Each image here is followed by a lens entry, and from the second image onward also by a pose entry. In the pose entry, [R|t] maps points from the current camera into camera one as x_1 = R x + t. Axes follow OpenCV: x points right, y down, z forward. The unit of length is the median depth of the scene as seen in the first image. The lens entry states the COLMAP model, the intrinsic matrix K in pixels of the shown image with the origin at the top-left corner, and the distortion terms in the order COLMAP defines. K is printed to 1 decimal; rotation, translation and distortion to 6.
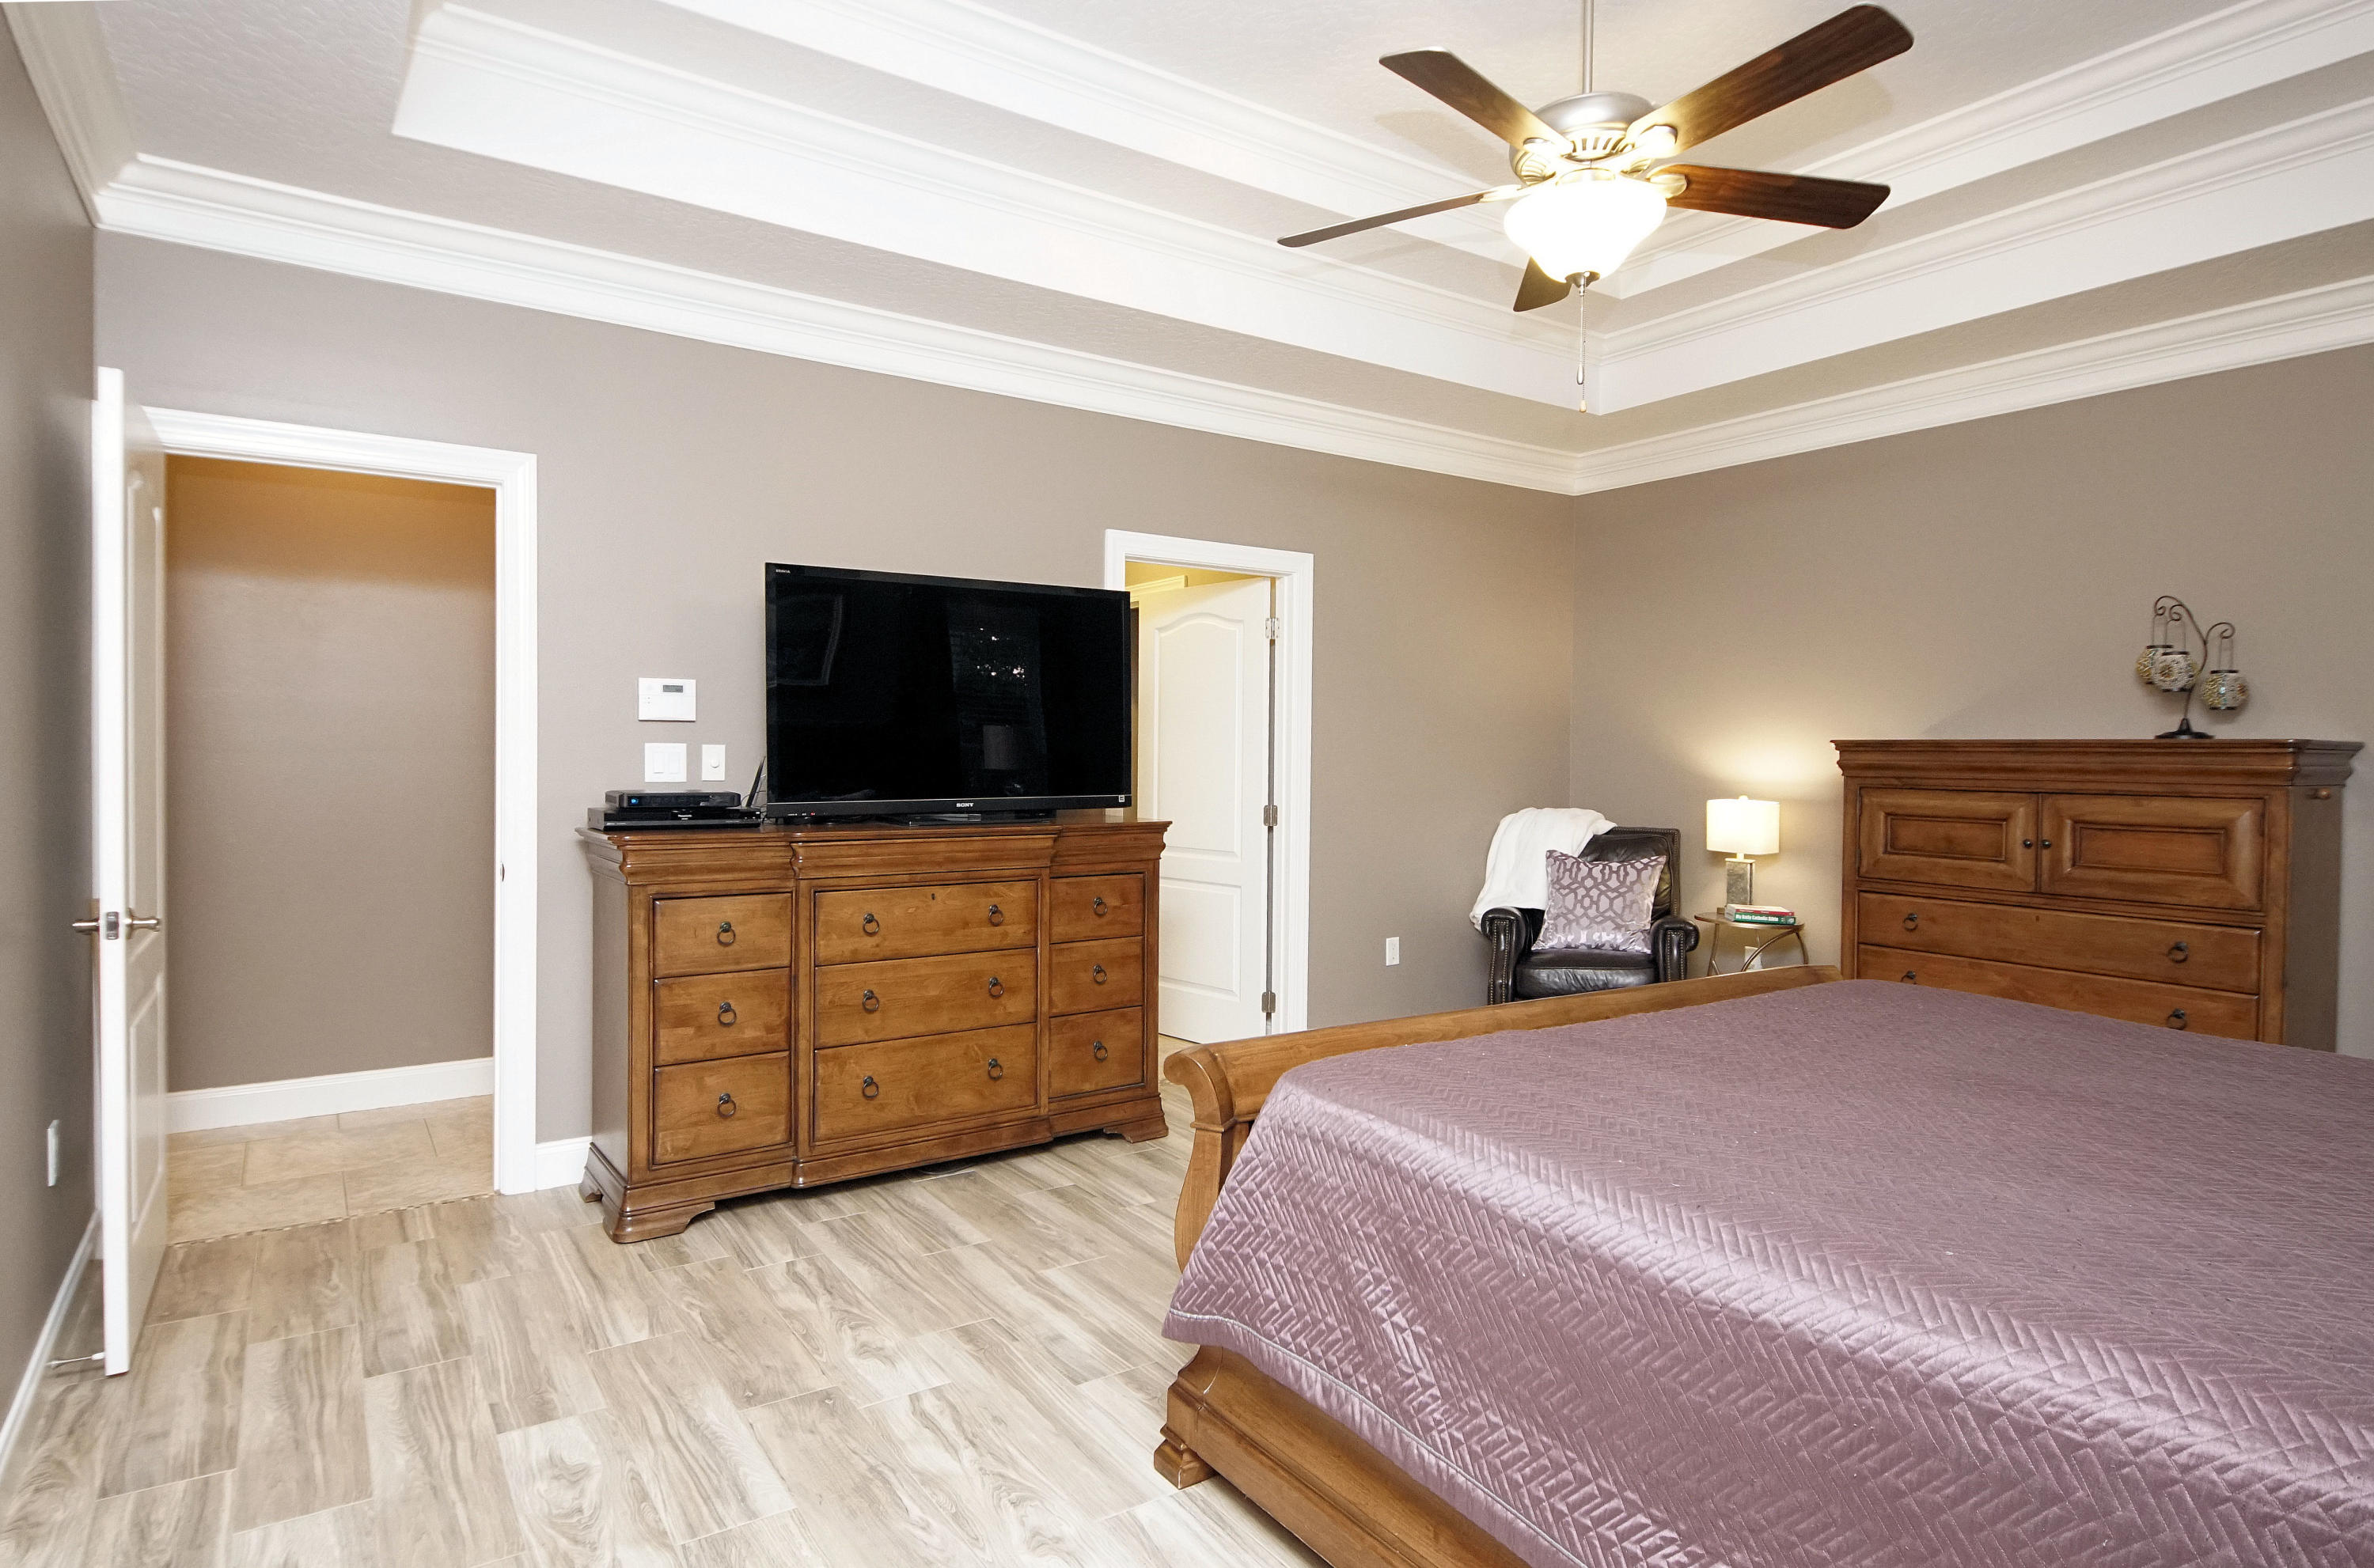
lens RADIAL K [[1296.3, 0, 1187.0], [0, 1296.3, 784.0], [0, 0, 1]] dist [-0.026056, -0.000135]
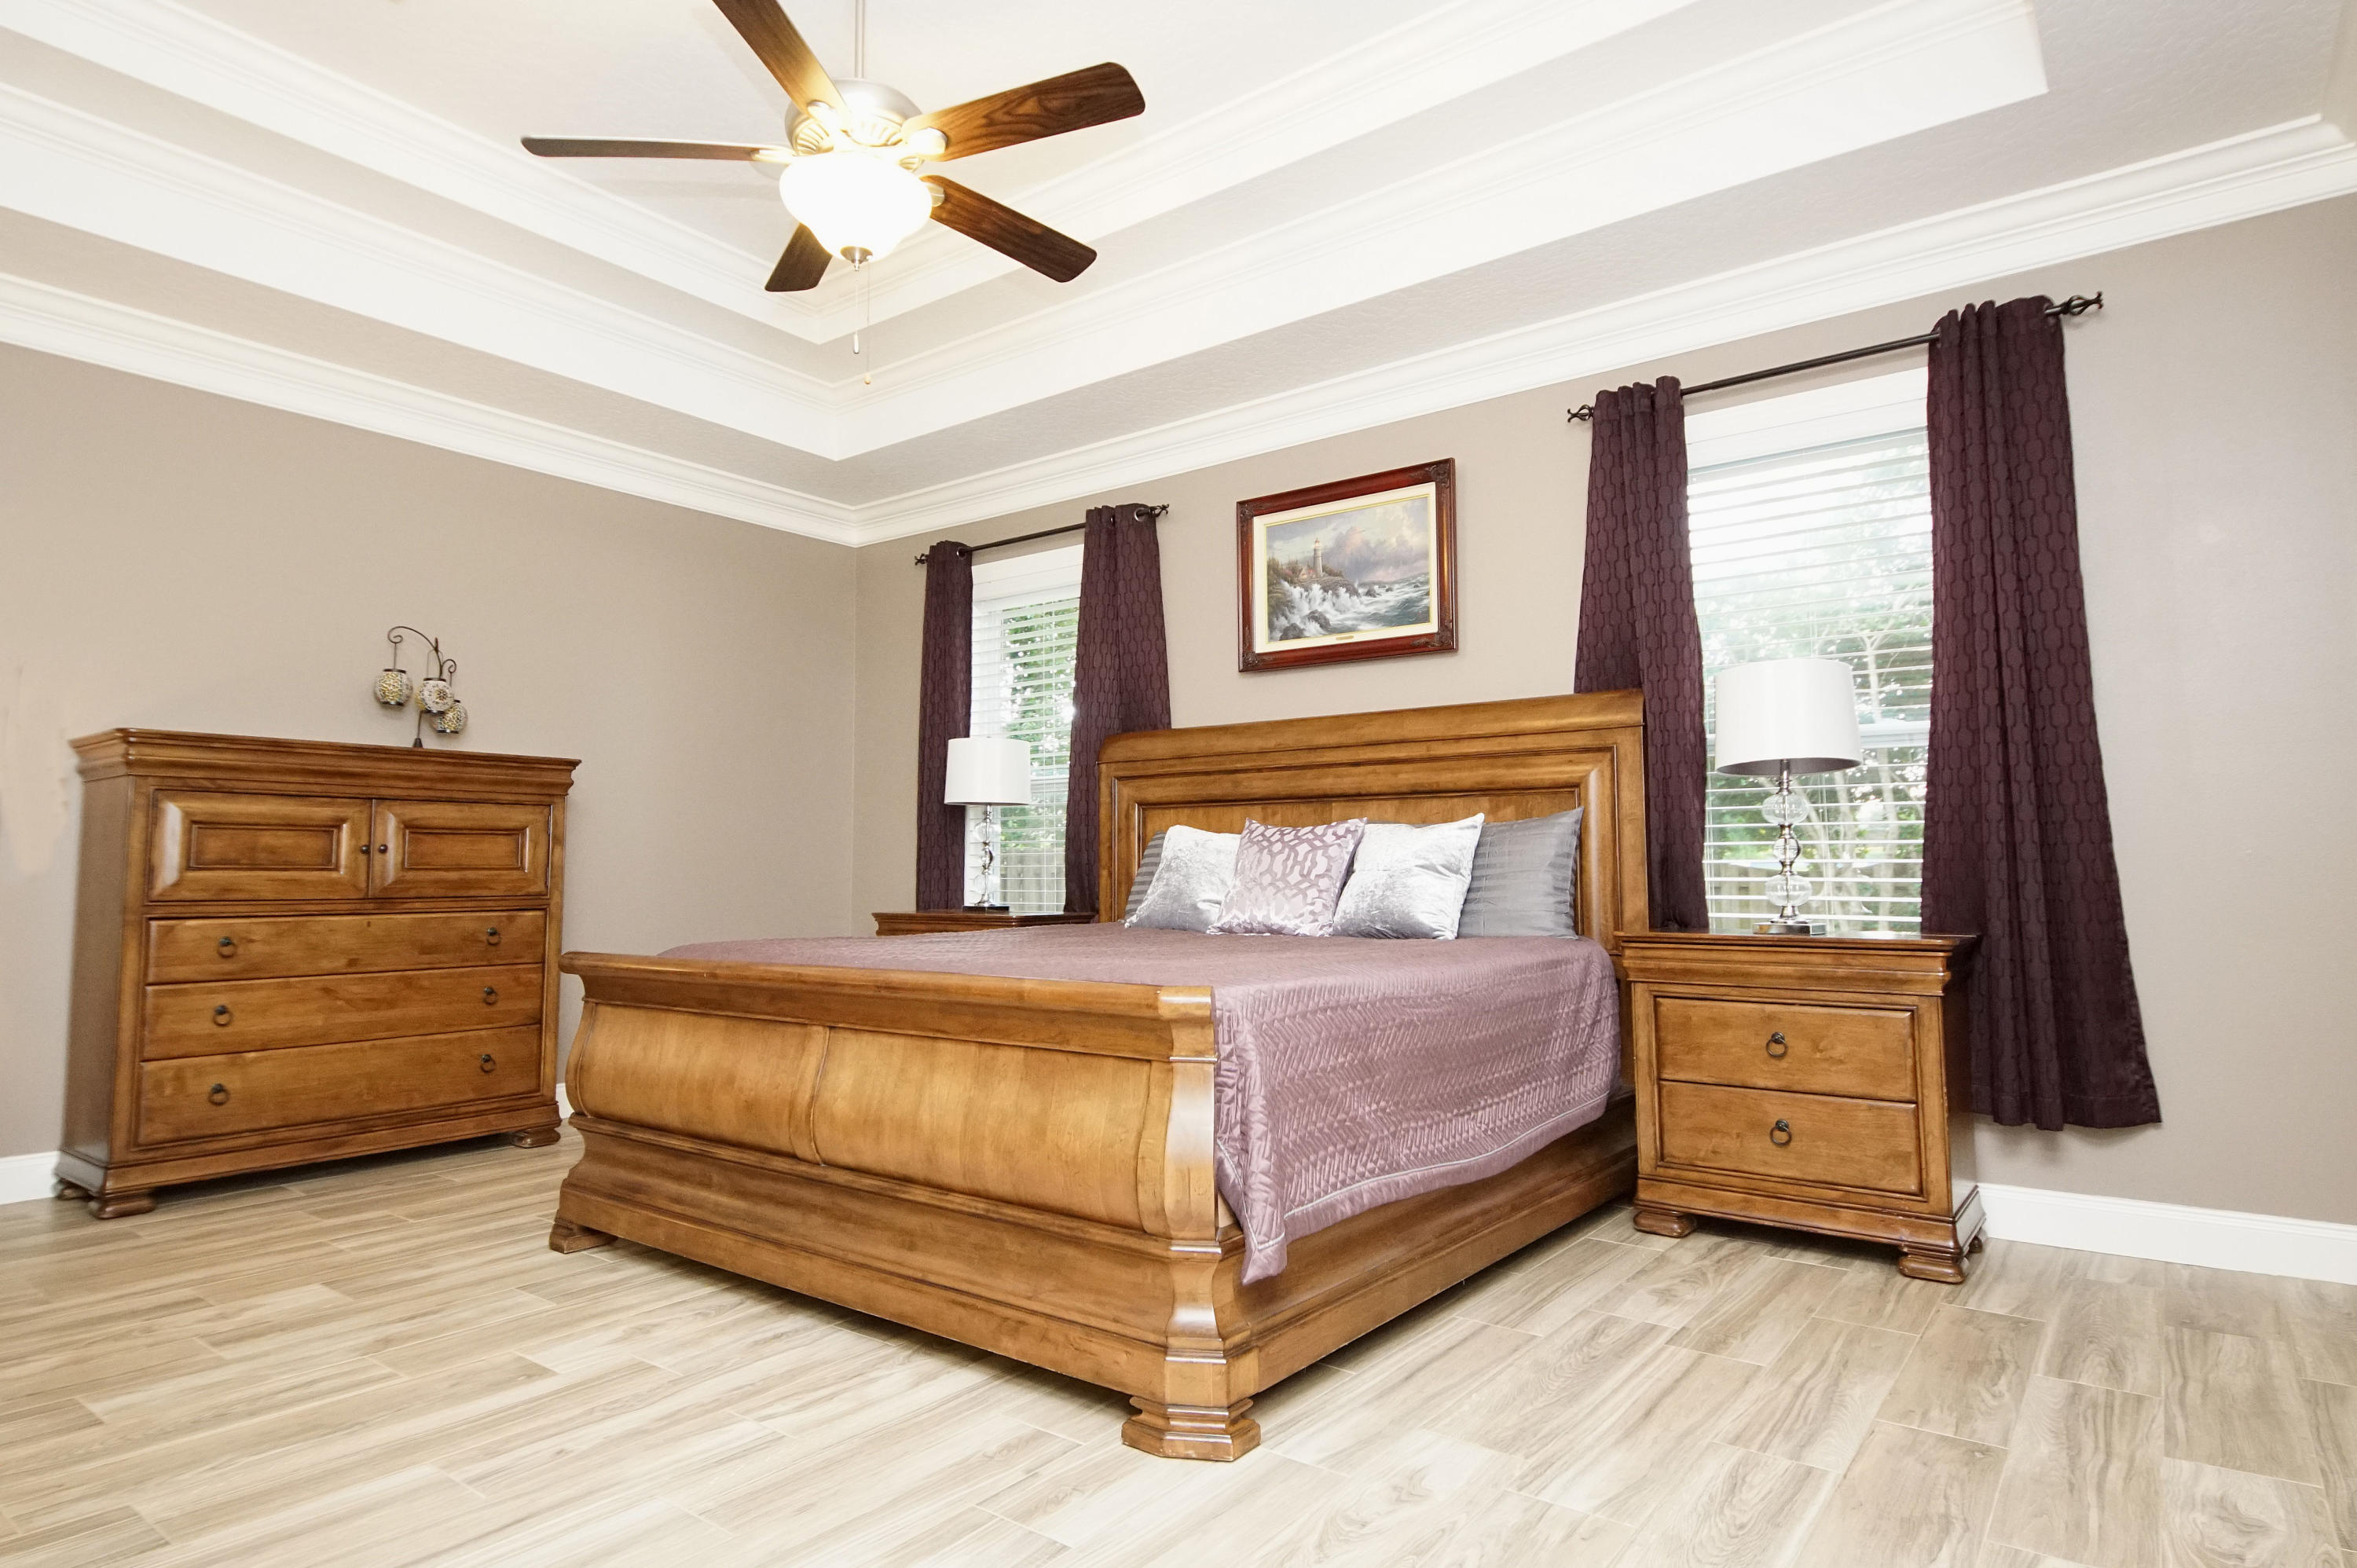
lens RADIAL K [[1263.6, 0, 1159.8], [0, 1263.6, 769.0], [0, 0, 1]] dist [0.034825, -0.033111]
pose [[-0.293535, 0.062623, 0.953895, -0.495021], [0.021174, 0.998033, -0.059005, 0.058289], [-0.955714, 0.002878, -0.294283, 0.732519]]
